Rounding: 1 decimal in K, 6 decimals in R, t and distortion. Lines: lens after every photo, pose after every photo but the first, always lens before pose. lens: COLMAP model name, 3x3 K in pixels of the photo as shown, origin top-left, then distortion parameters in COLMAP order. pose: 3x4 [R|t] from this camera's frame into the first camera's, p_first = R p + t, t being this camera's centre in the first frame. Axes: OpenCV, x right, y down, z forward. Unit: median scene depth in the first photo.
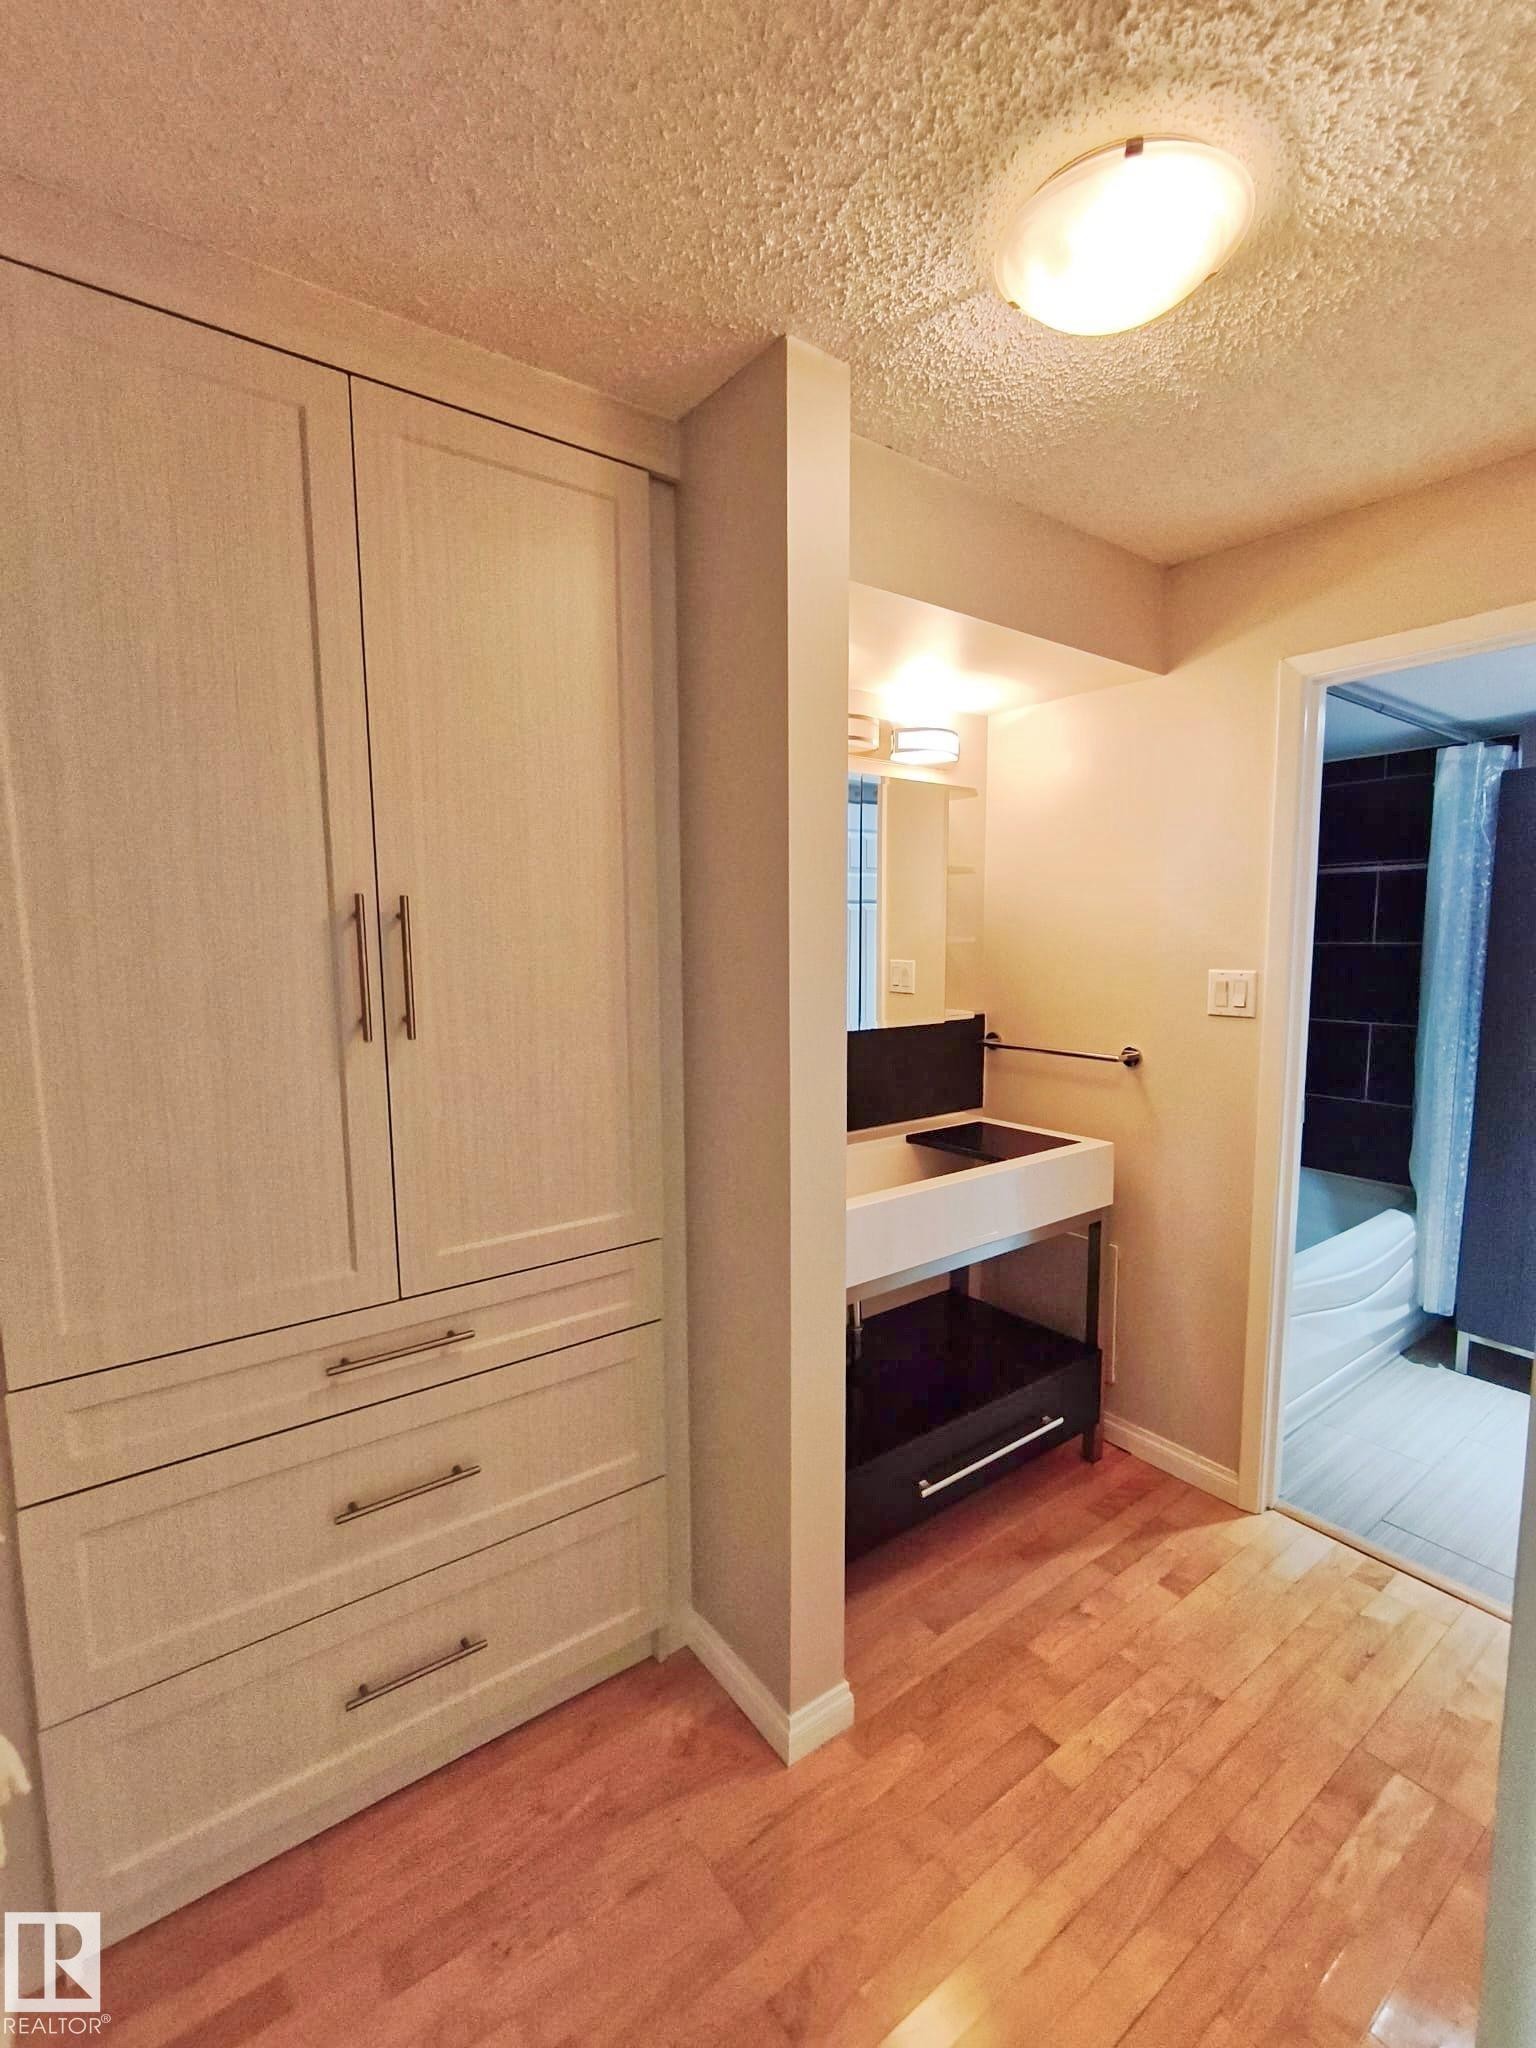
lens RADIAL K [[908.0, 0, 762.9], [0, 908.0, 1033.6], [0, 0, 1]] dist [-0.007006, 0.002385]
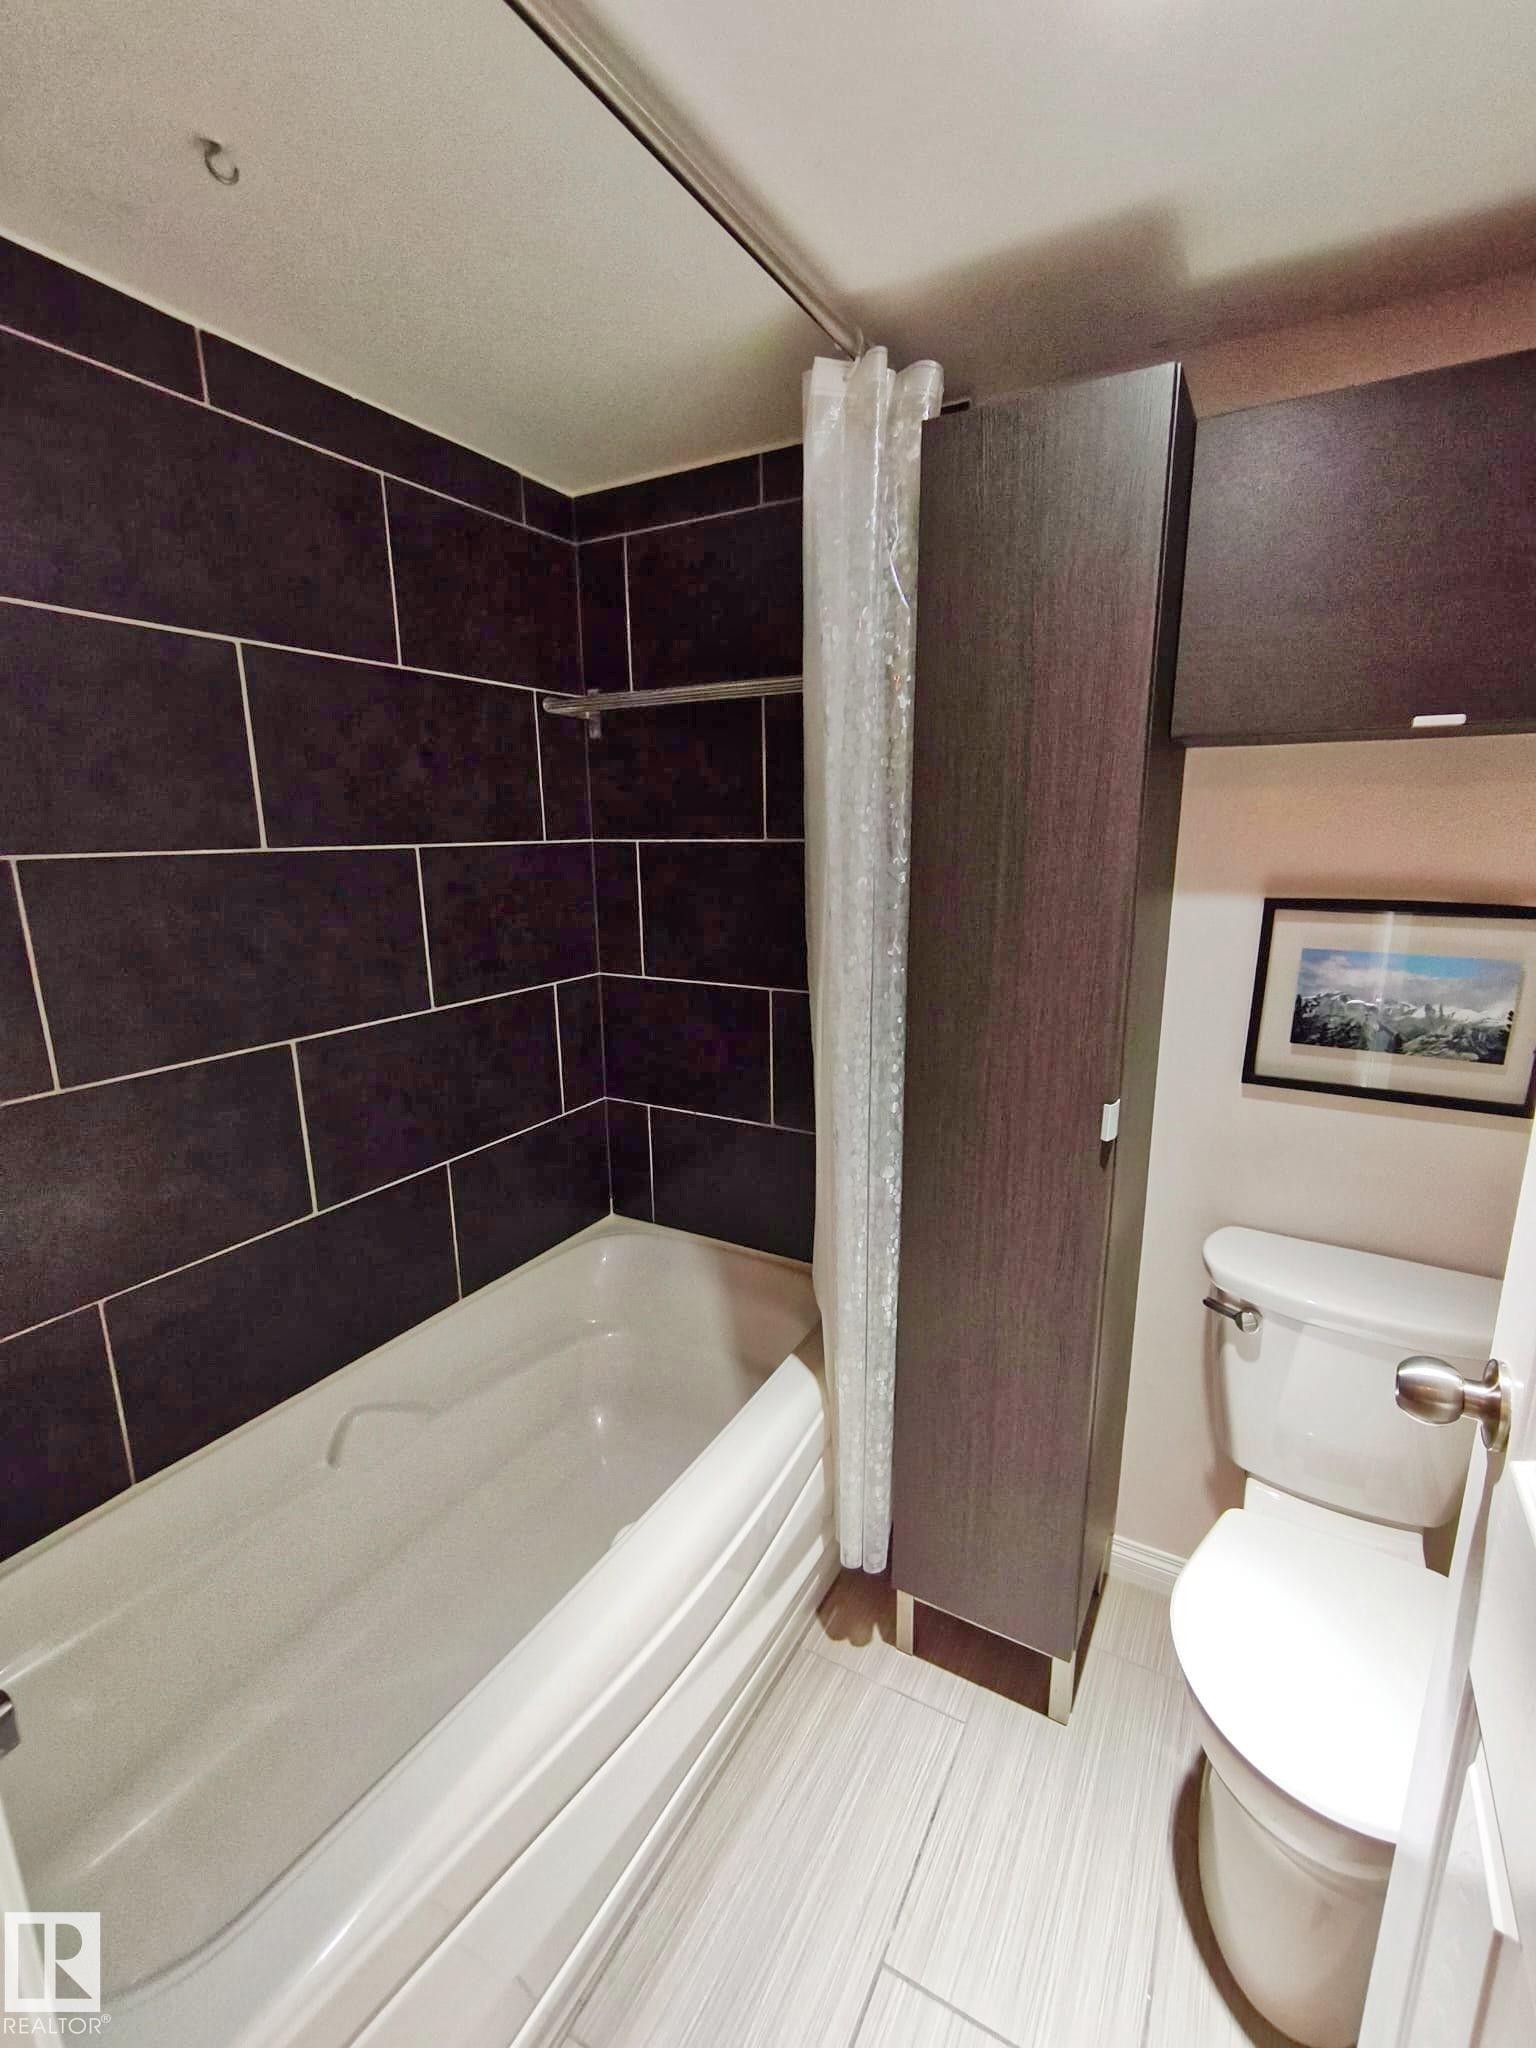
lens RADIAL K [[908.0, 0, 772.7], [0, 908.0, 1017.5], [0, 0, 1]] dist [-0.007006, 0.002385]
pose [[0.905700, -0.094879, 0.413165, 0.639946], [0.049638, 0.991663, 0.118912, -0.080923], [-0.421003, -0.087190, 0.902859, 0.722157]]
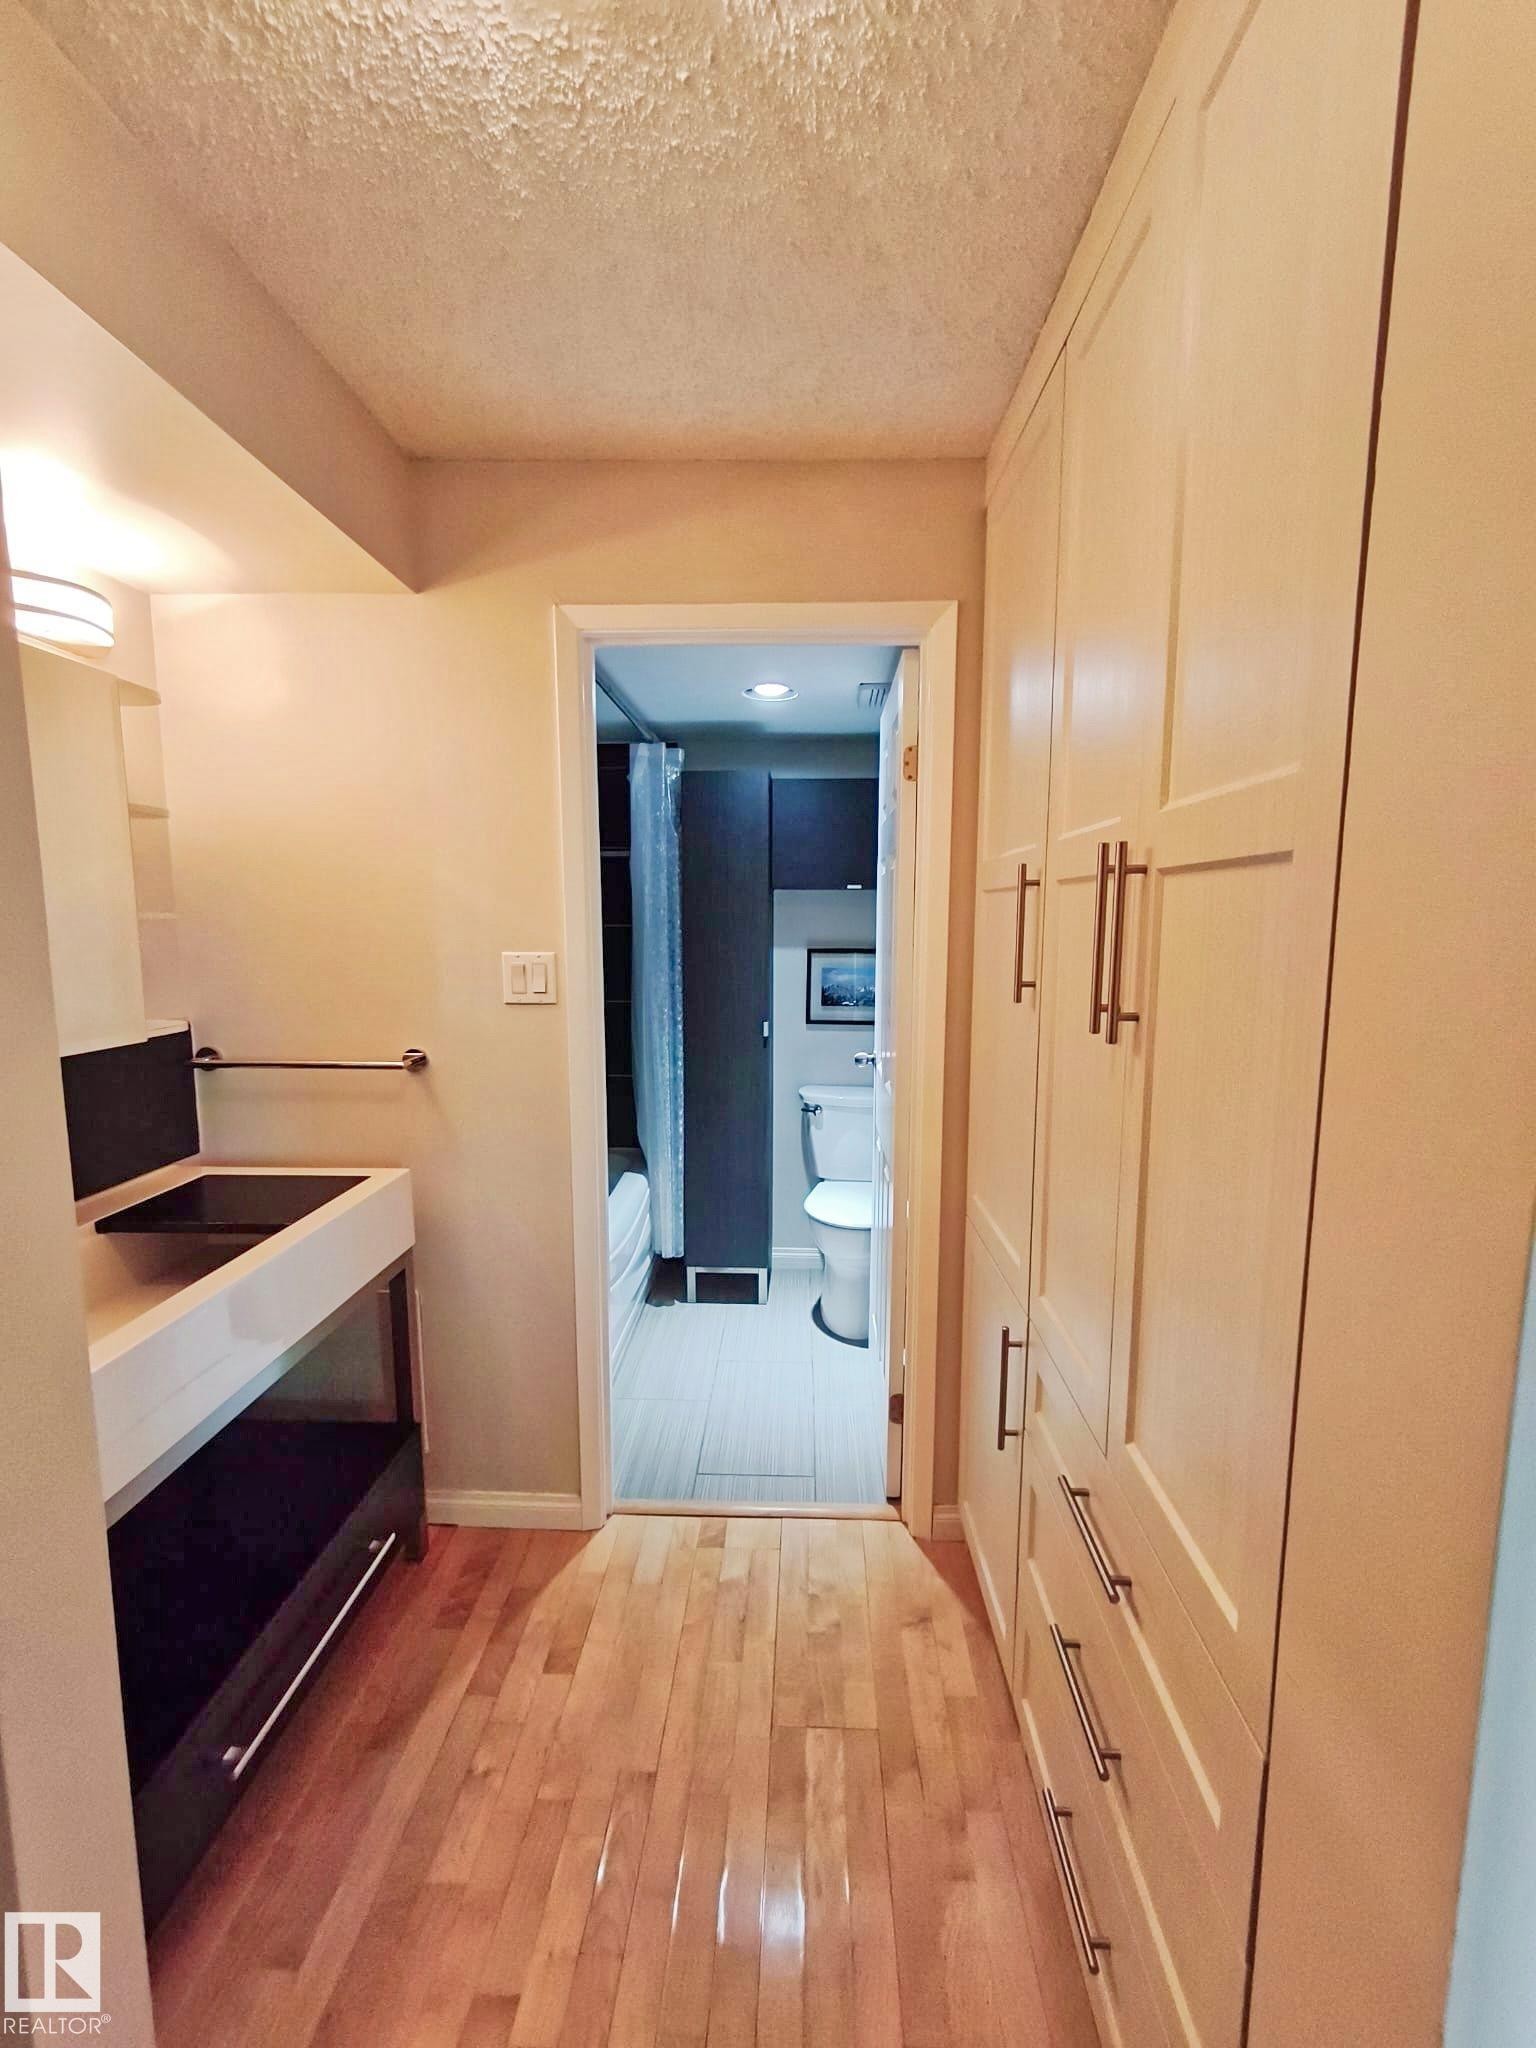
lens RADIAL K [[908.0, 0, 766.6], [0, 908.0, 1036.6], [0, 0, 1]] dist [-0.007006, 0.002385]
pose [[0.617109, -0.093274, 0.781330, -0.038521], [0.080608, 0.995219, 0.055141, -0.016875], [-0.782738, 0.028954, 0.621677, 0.255946]]
